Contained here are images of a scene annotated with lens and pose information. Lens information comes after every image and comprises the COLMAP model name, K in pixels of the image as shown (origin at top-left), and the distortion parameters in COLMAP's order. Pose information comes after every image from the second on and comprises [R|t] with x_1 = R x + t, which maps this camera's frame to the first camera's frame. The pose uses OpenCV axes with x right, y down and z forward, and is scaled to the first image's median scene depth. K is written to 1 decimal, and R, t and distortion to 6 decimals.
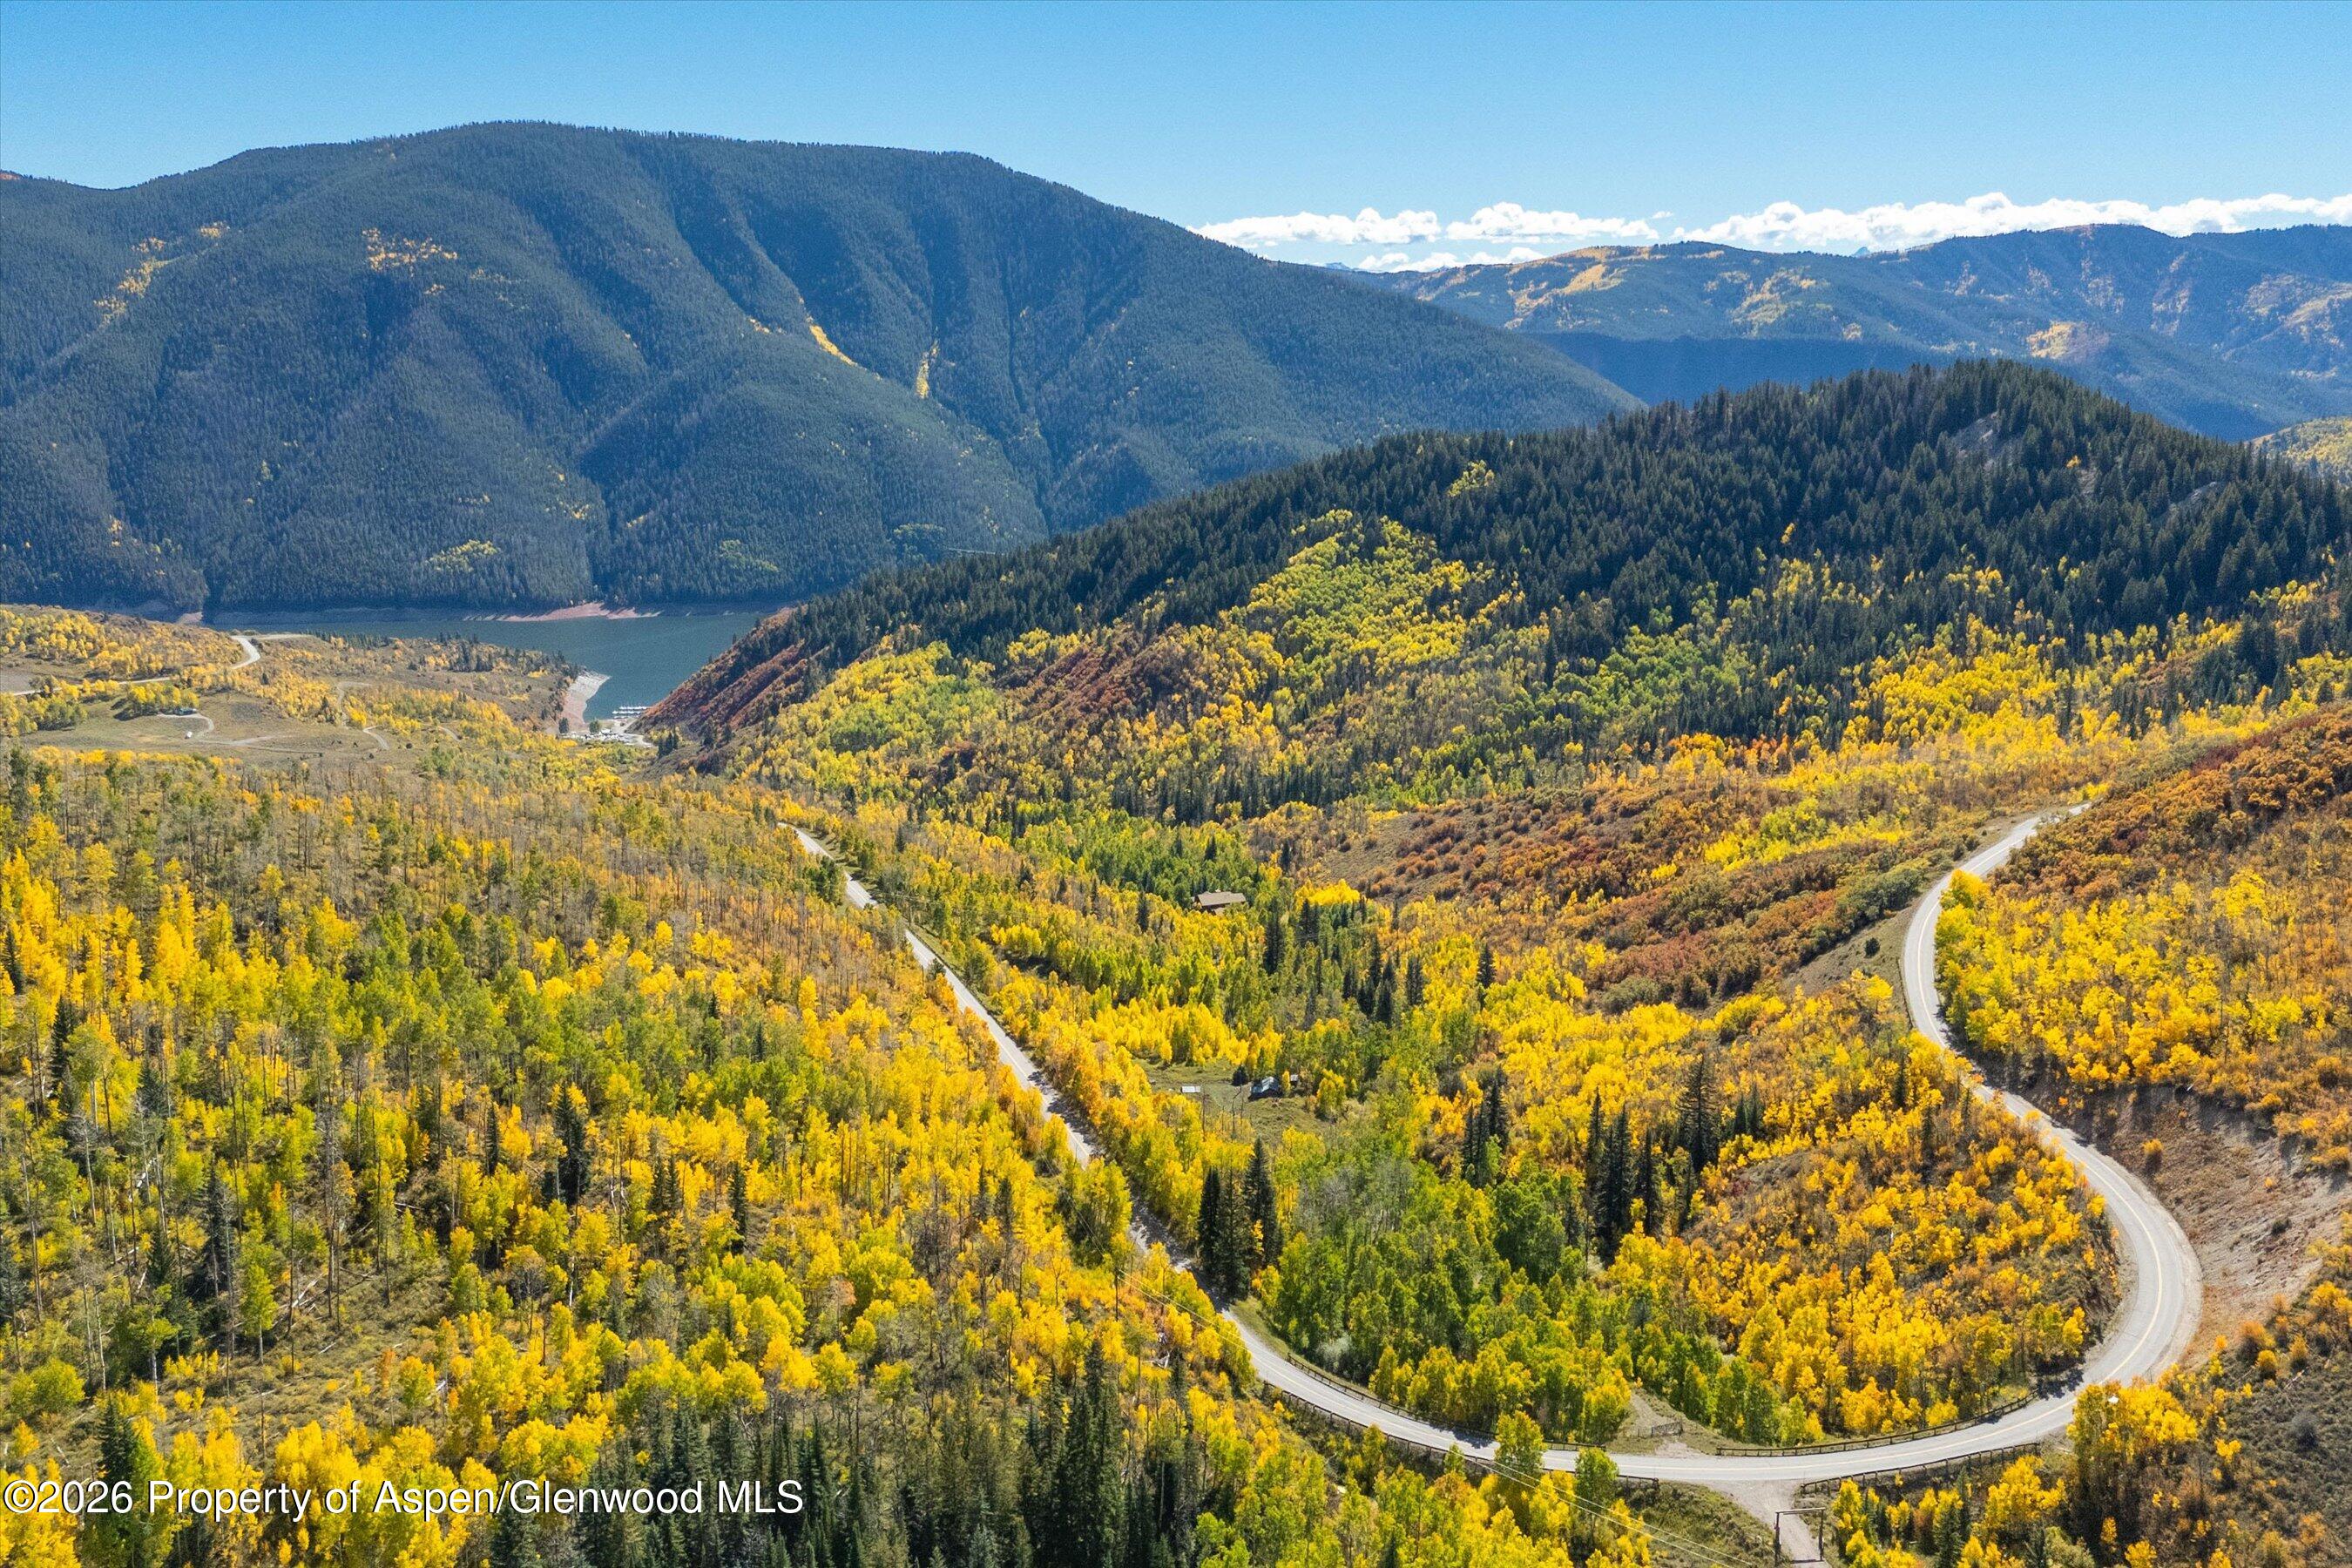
lens RADIAL K [[2032.8, 0, 1162.2], [0, 2032.8, 791.7], [0, 0, 1]] dist [0.077119, -0.083458]
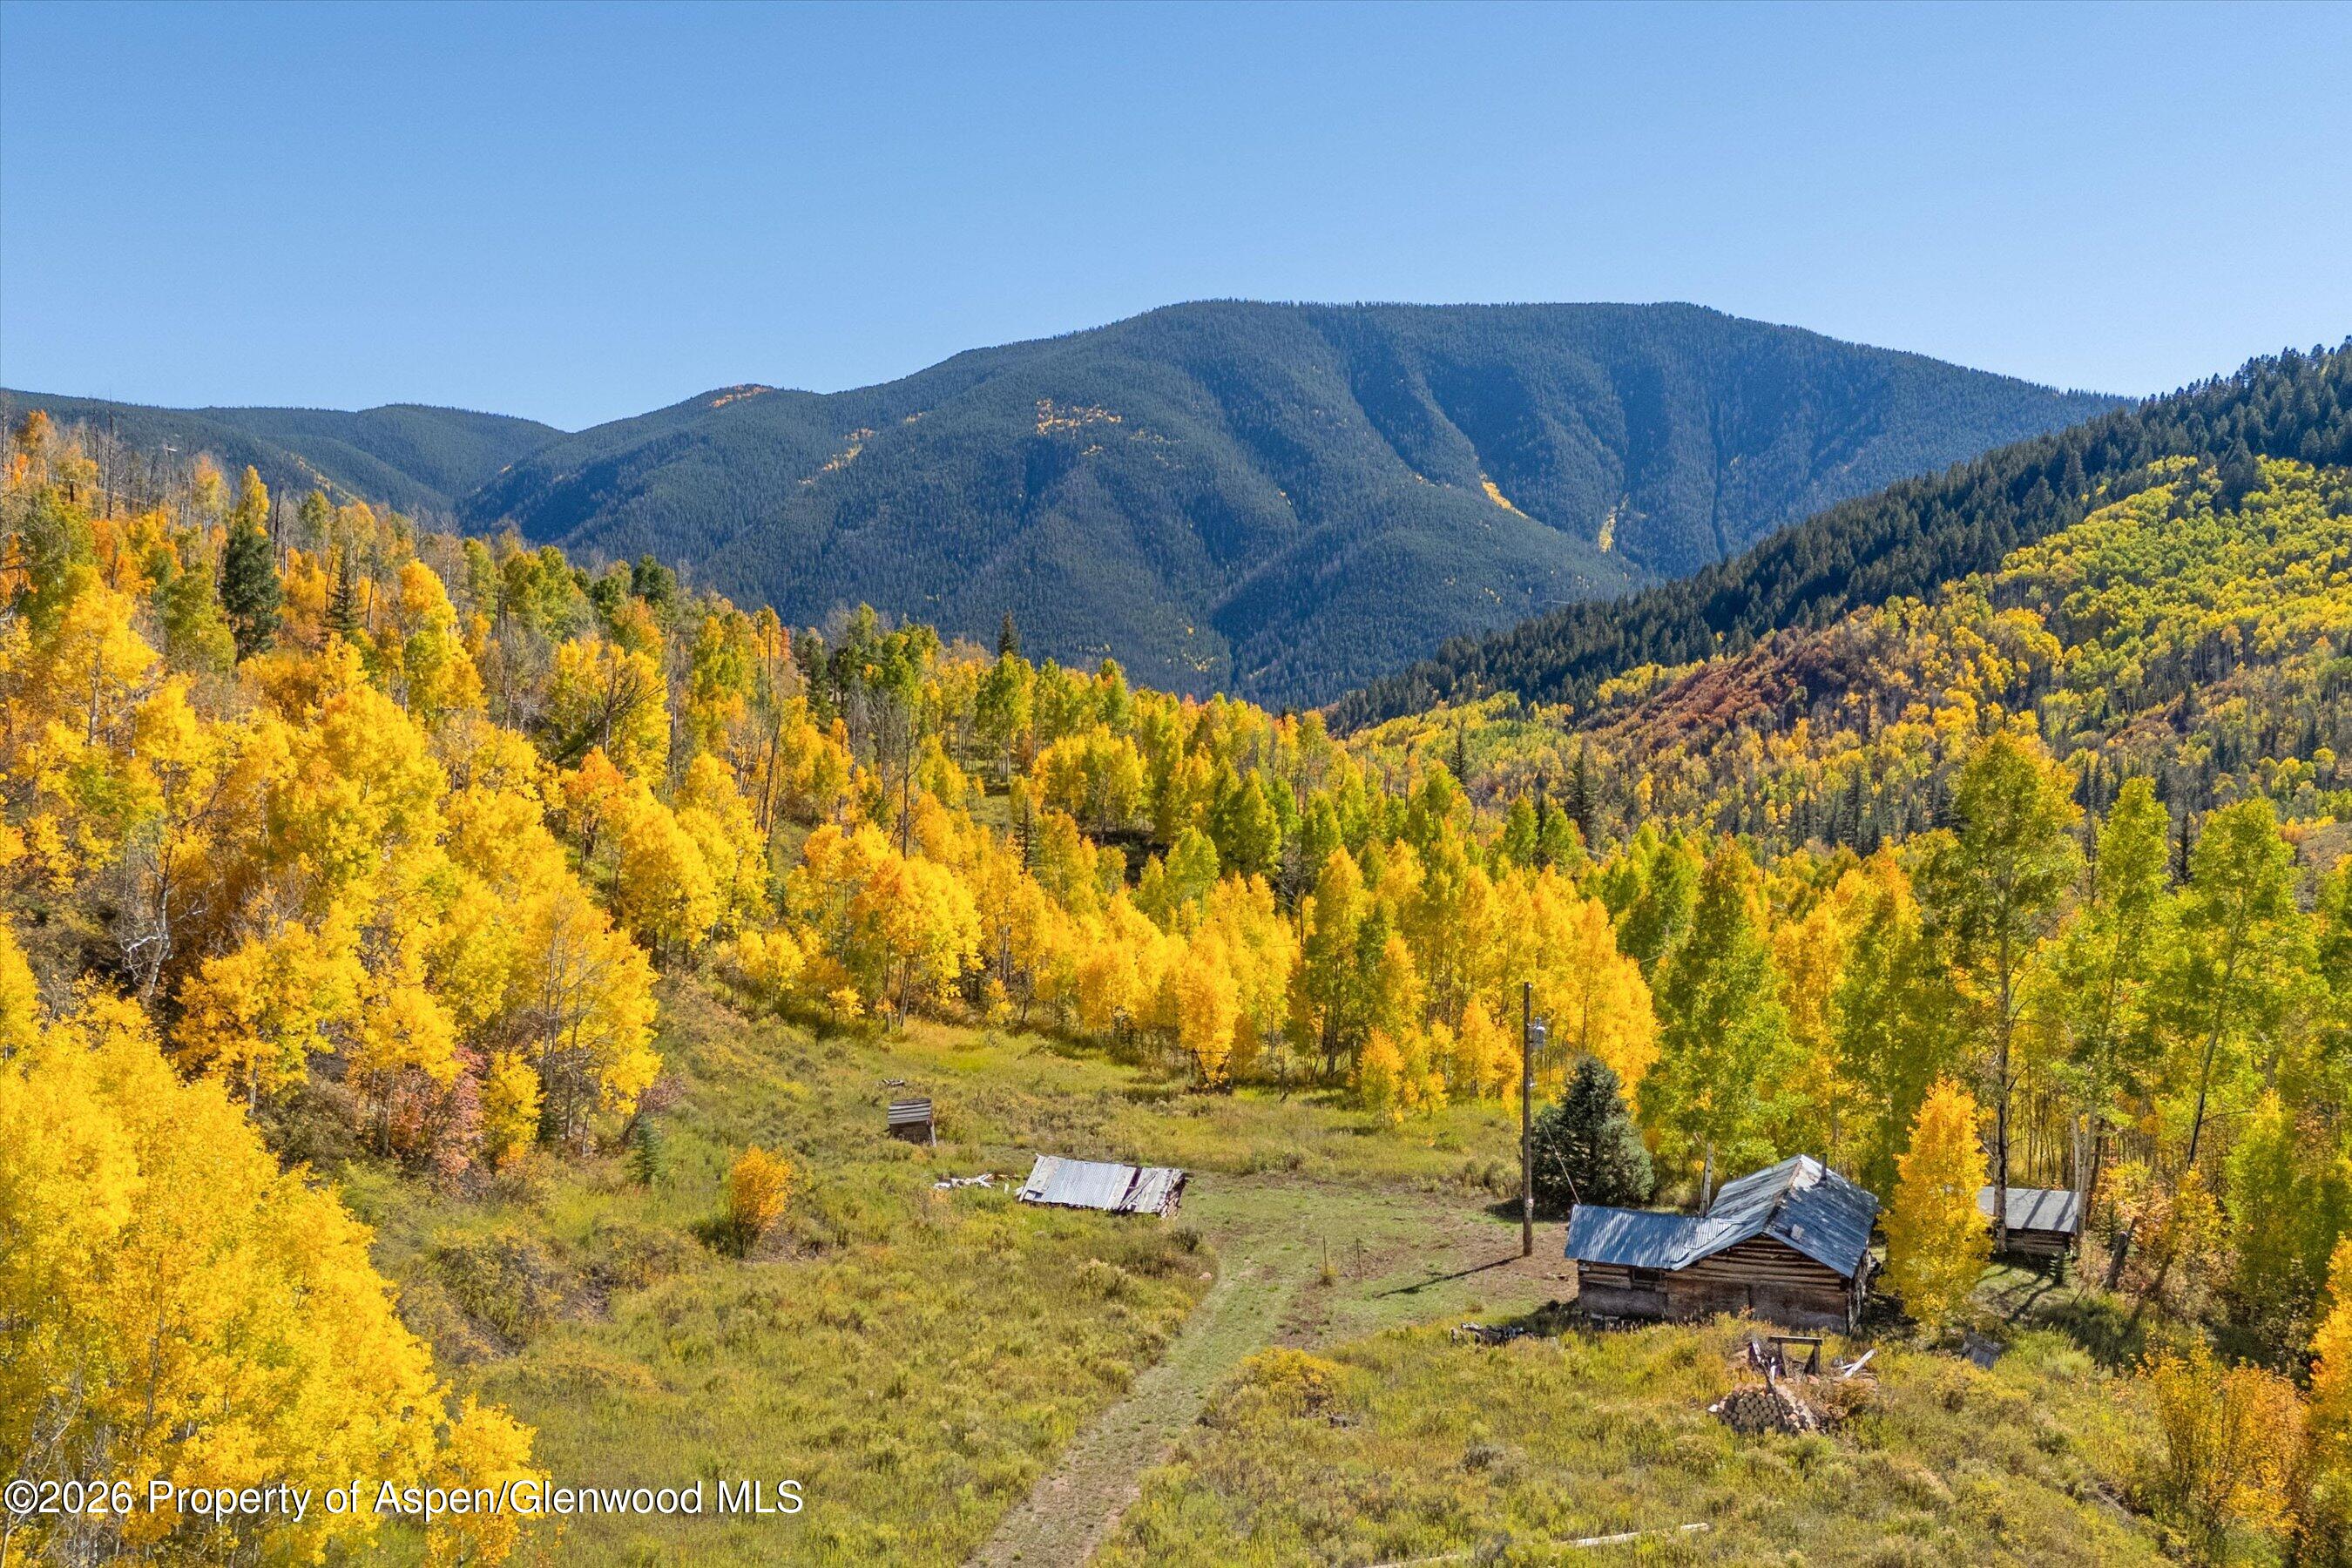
lens RADIAL K [[2032.8, 0, 1092.0], [0, 2032.8, 788.4], [0, 0, 1]] dist [0.077119, -0.083458]
pose [[0.926906, 0.028662, -0.374197, 0.022747], [-0.075938, 0.990778, -0.112212, 0.053001], [0.367530, 0.132426, 0.920535, 0.344392]]
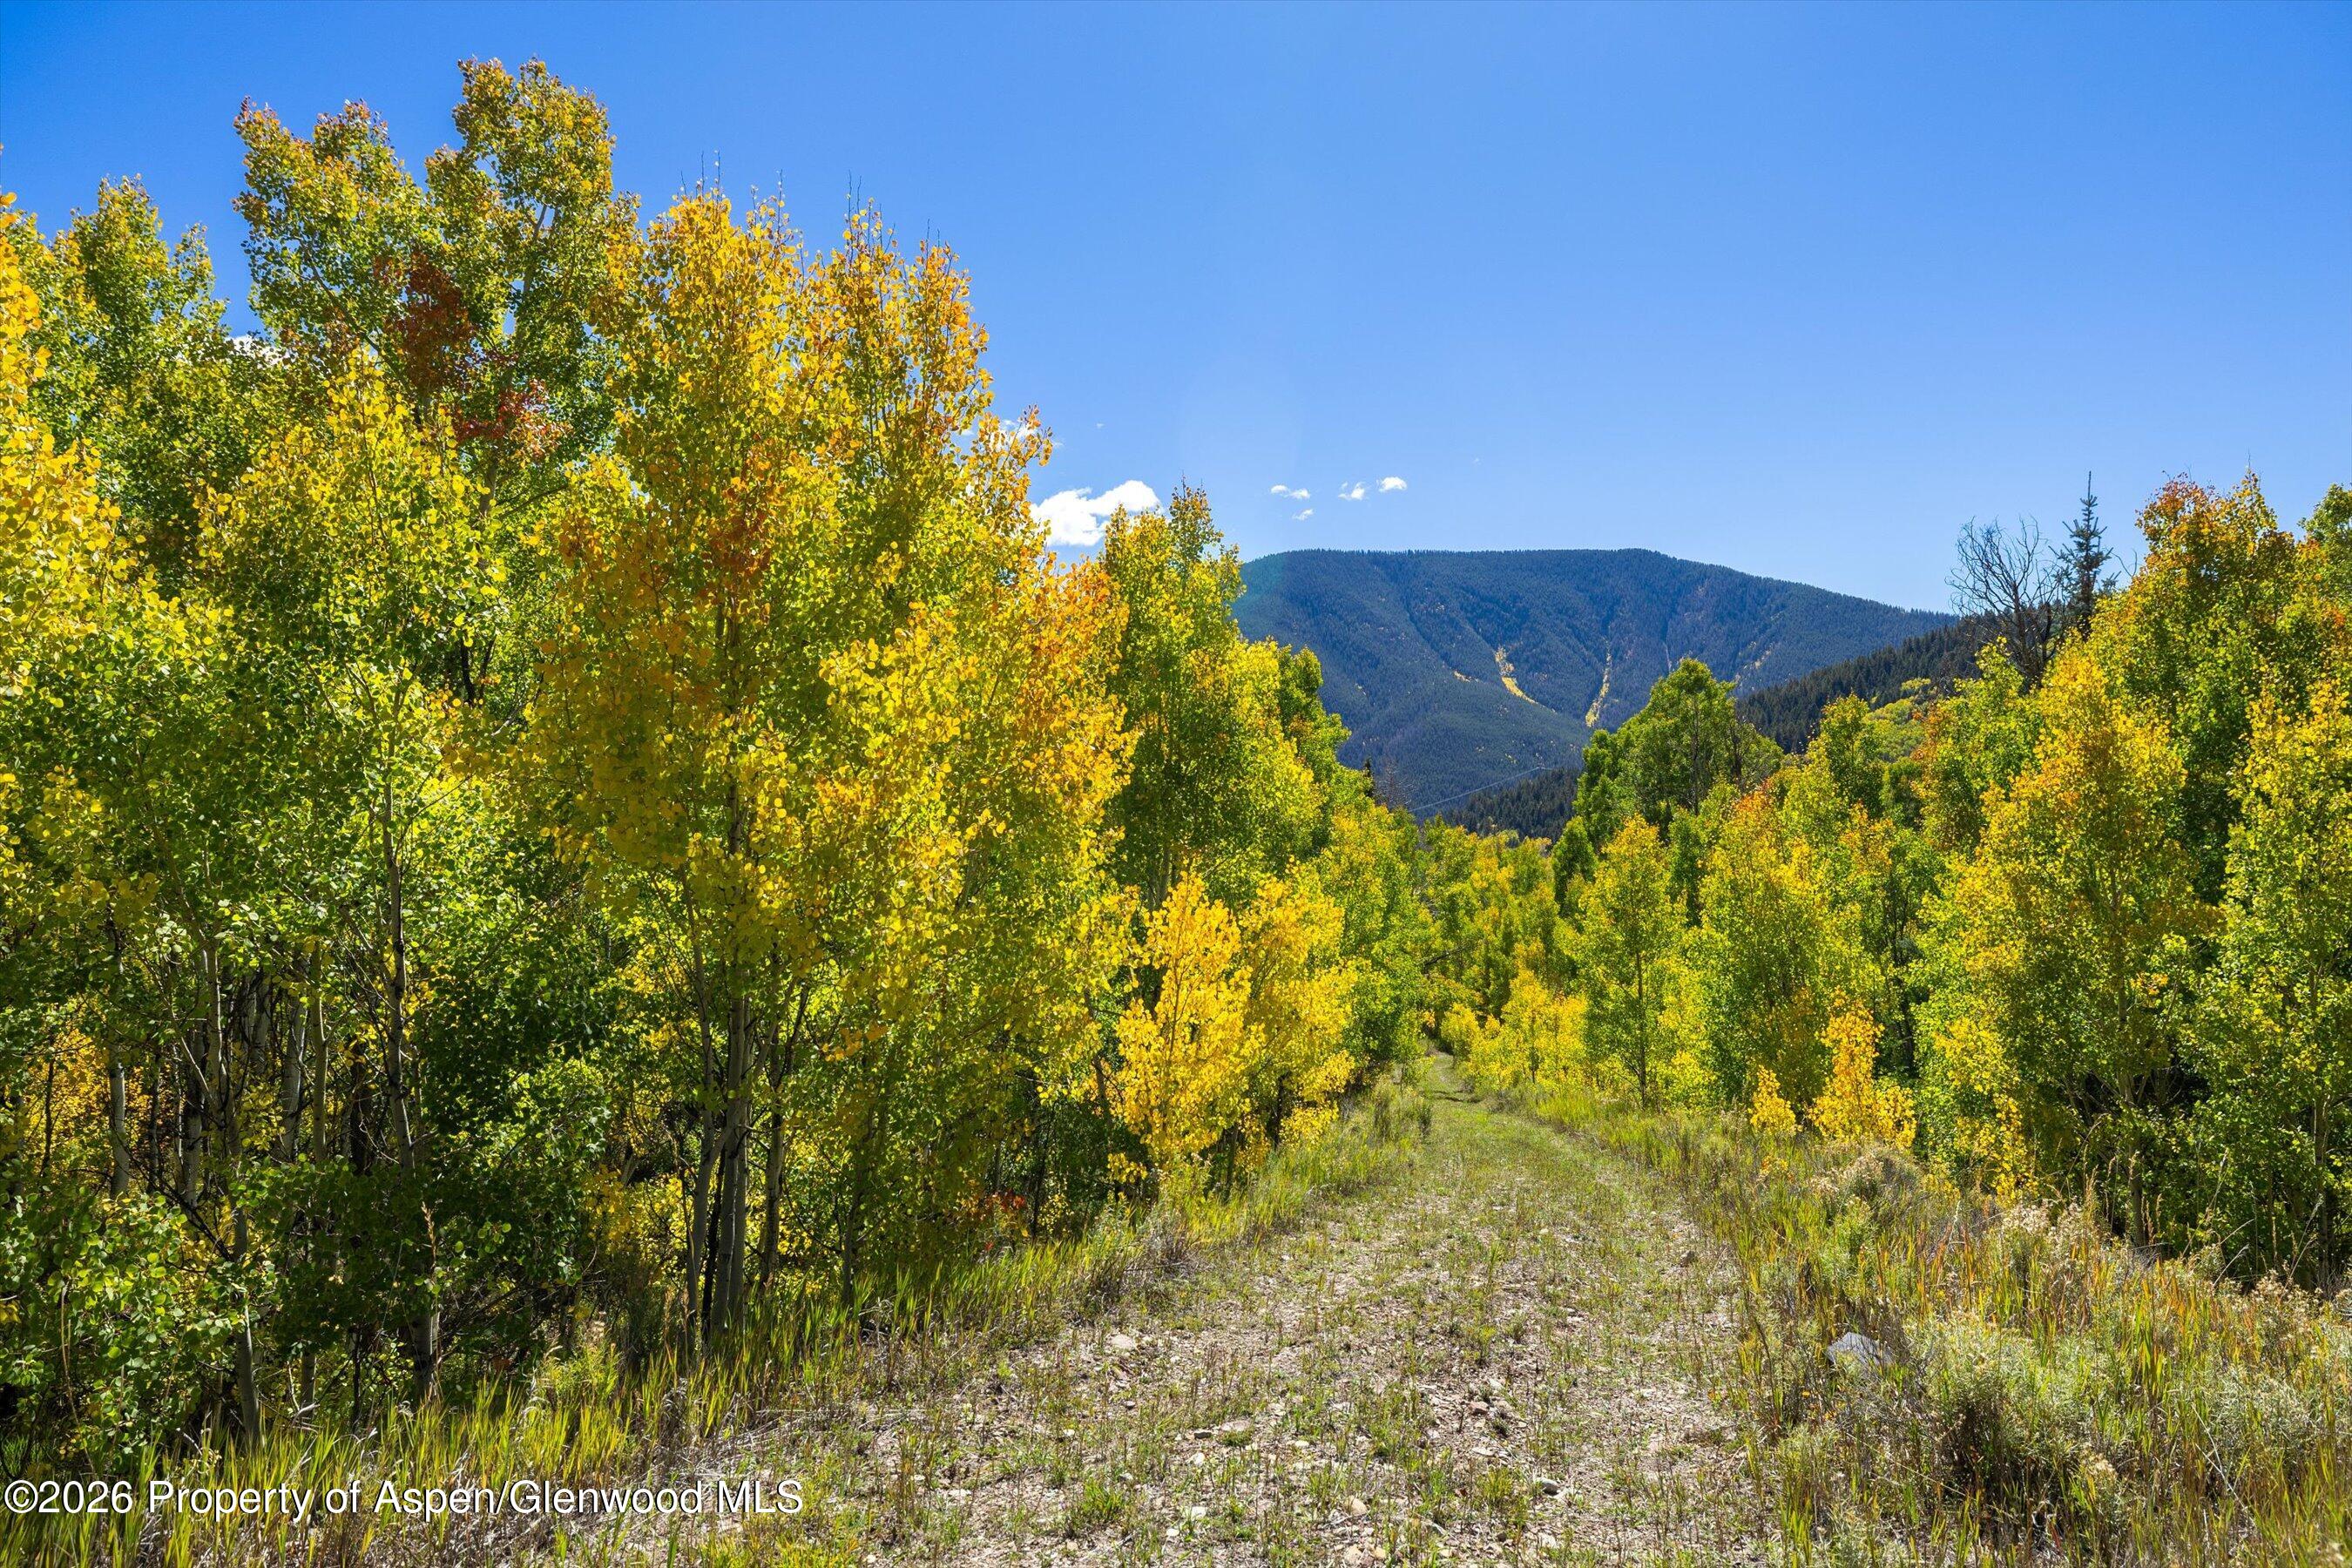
lens RADIAL K [[1546.3, 0, 1183.3], [0, 1546.3, 780.3], [0, 0, 1]] dist [-0.002641, 0.000093]
pose [[0.919595, -0.013891, -0.392621, 0.055346], [-0.065982, 0.979718, -0.189206, 0.075653], [0.387287, 0.199899, 0.900027, 0.210076]]
